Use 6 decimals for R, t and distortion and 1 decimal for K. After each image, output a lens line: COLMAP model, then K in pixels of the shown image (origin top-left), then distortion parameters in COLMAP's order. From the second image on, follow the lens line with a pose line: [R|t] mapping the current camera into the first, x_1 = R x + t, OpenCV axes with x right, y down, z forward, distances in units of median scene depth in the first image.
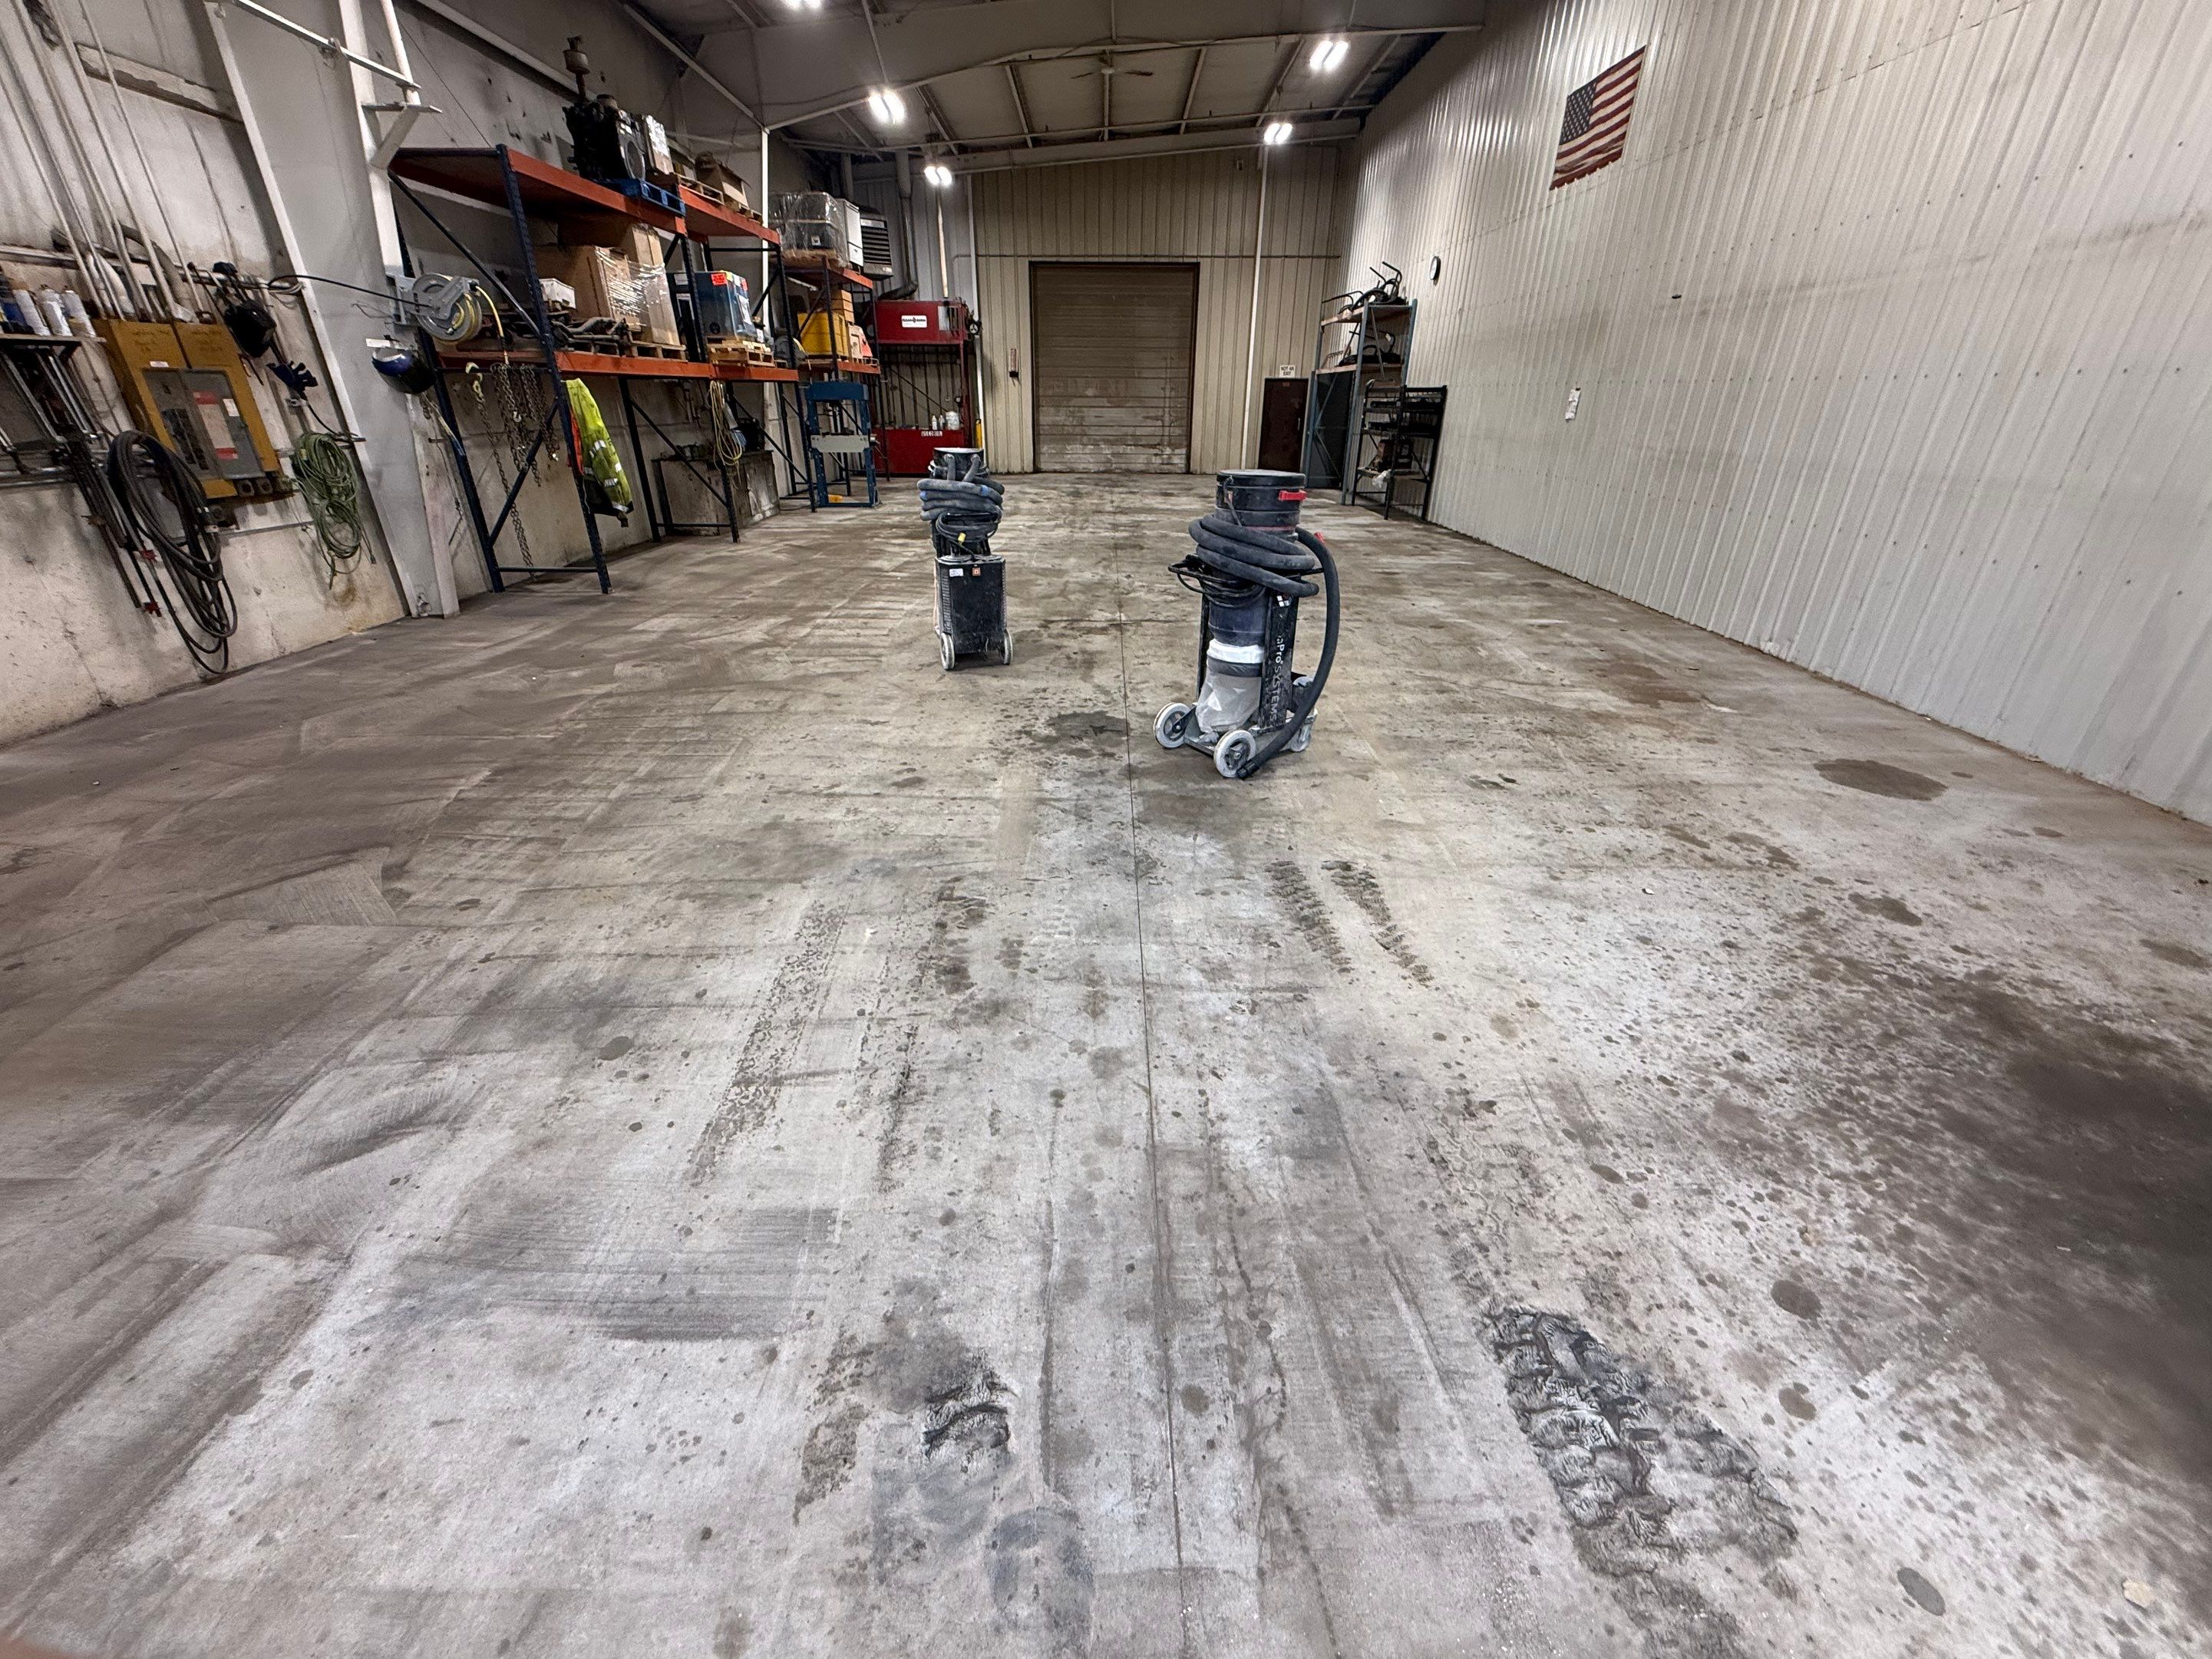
lens RADIAL K [[880.5, 0, 1109.6], [0, 880.5, 828.7], [0, 0, 1]] dist [-0.001216, -0.000104]
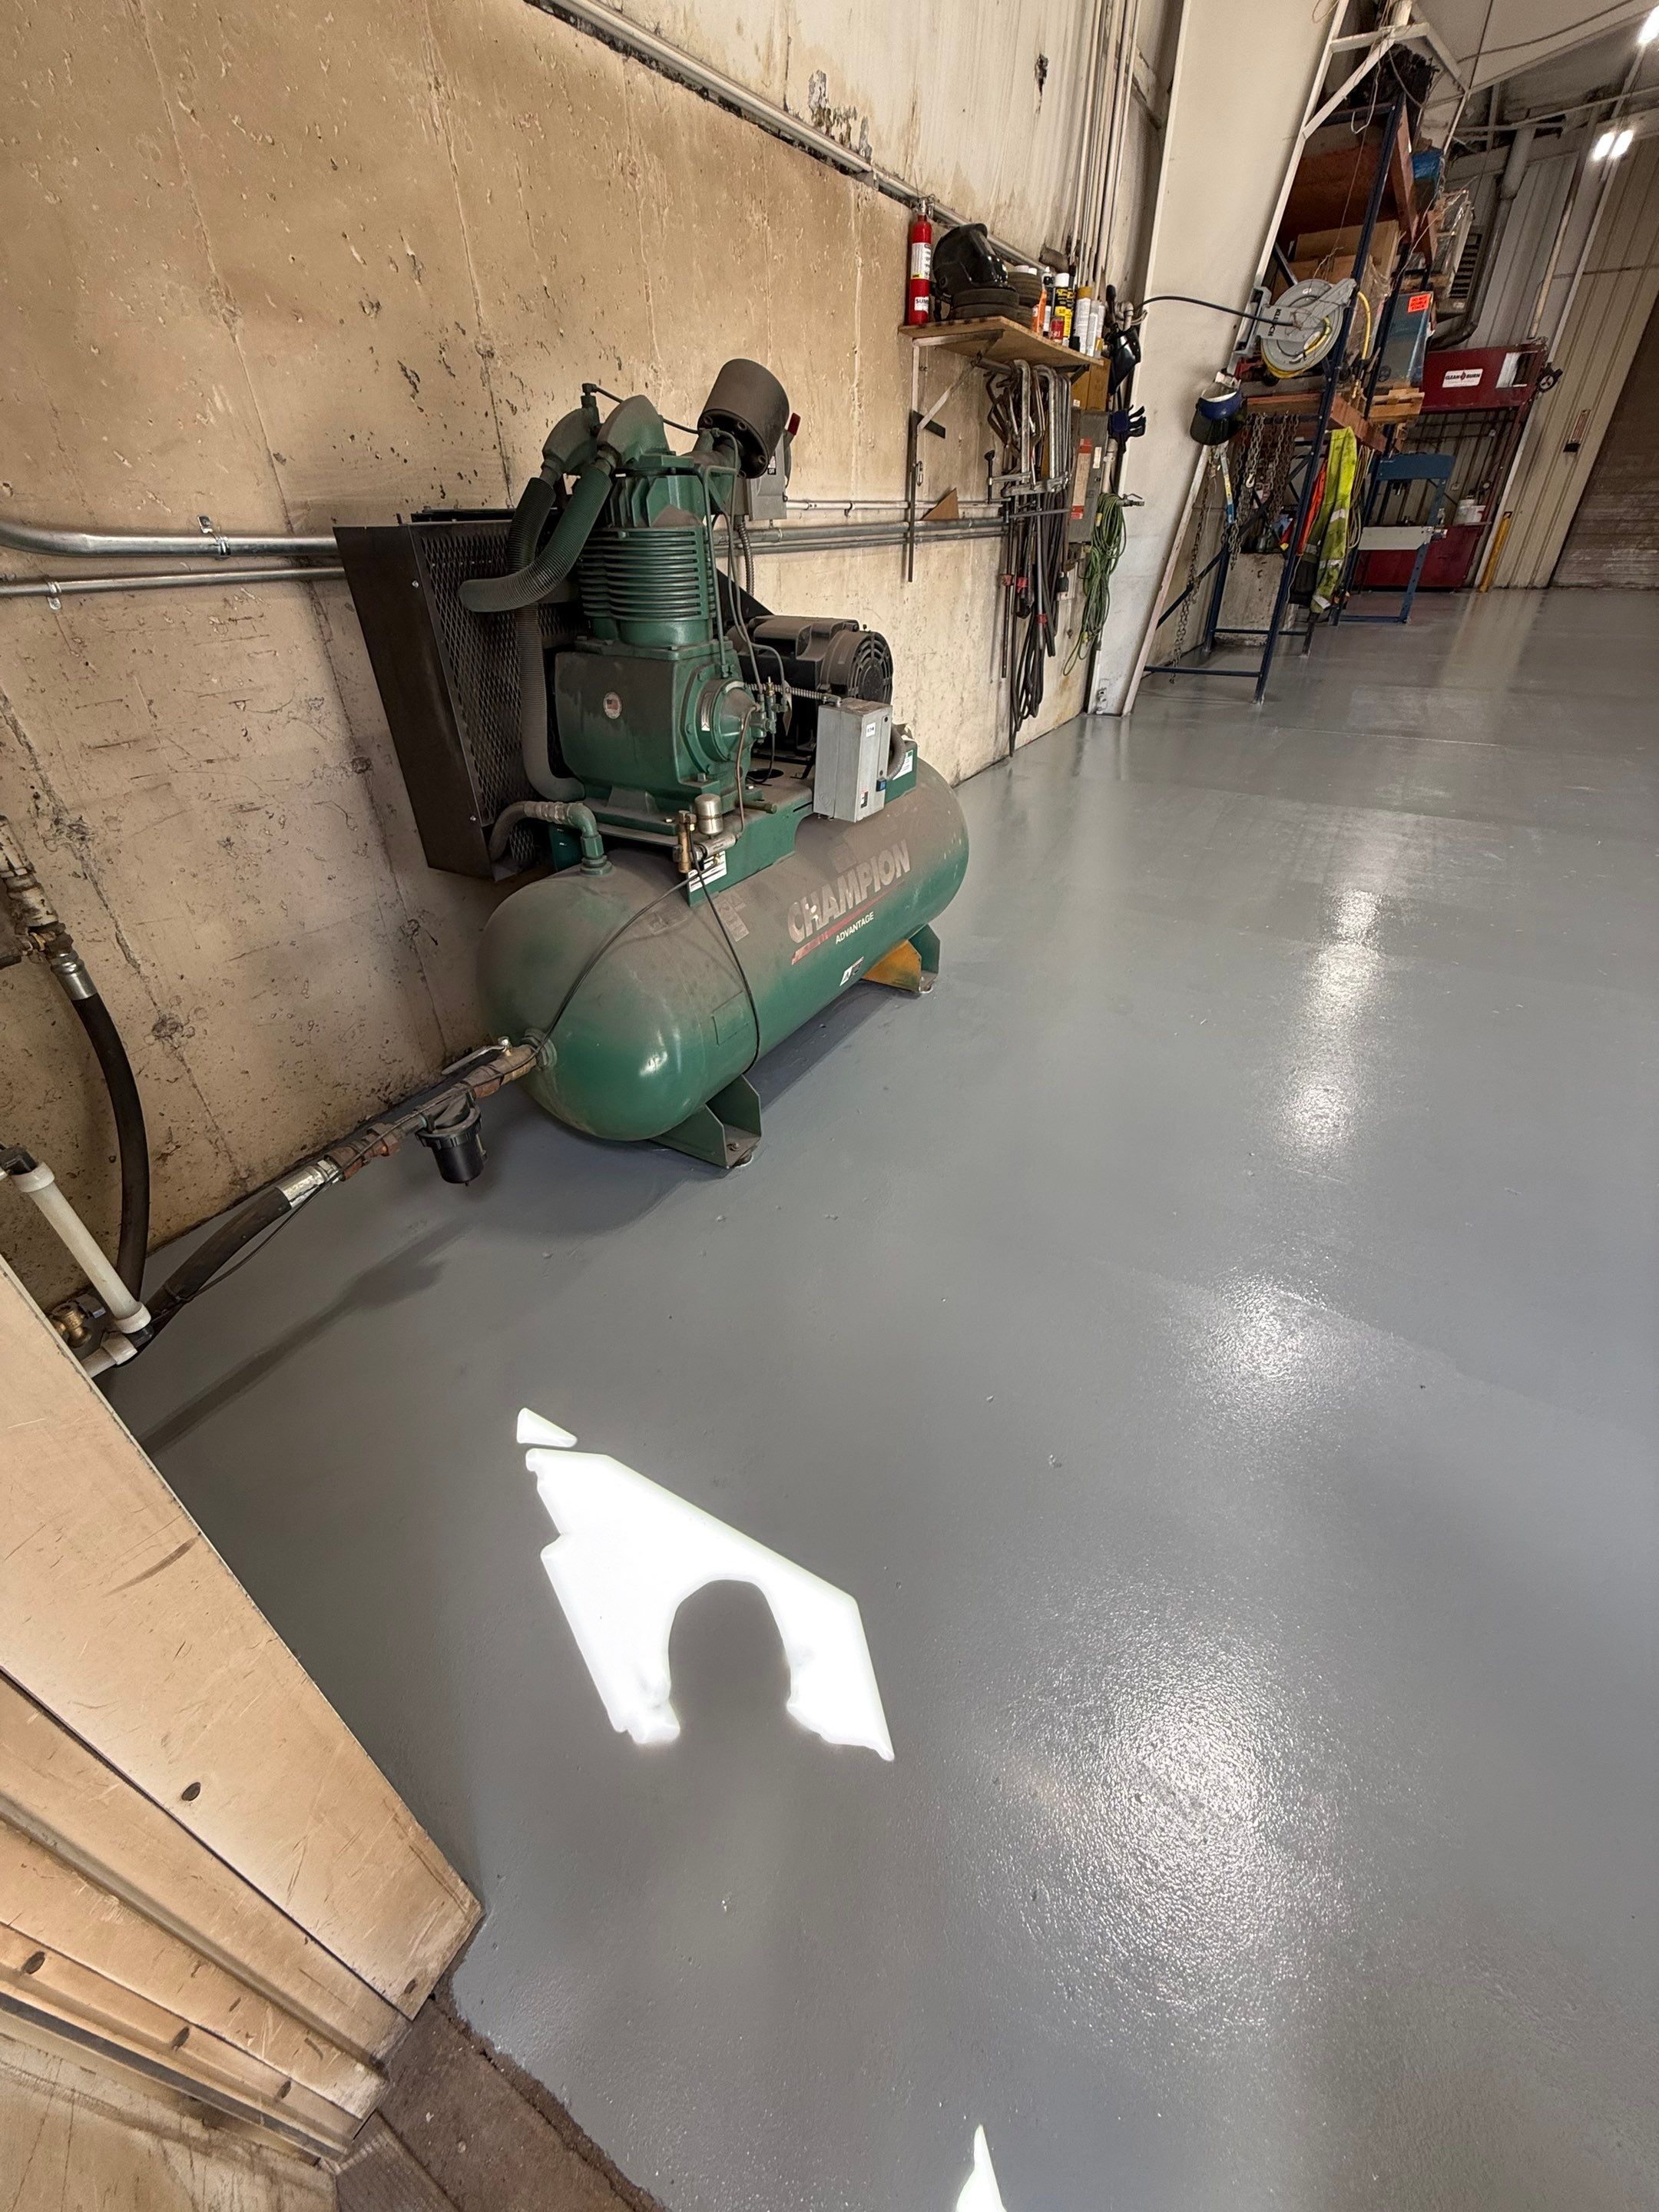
lens RADIAL K [[880.6, 0, 824.0], [0, 880.6, 1102.8], [0, 0, 1]] dist [-0.001216, -0.000104]
pose [[0.862907, 0.262070, -0.432101, -0.487145], [-0.202844, 0.962744, 0.178827, 0.047661], [0.462868, -0.066662, 0.883917, 0.005036]]
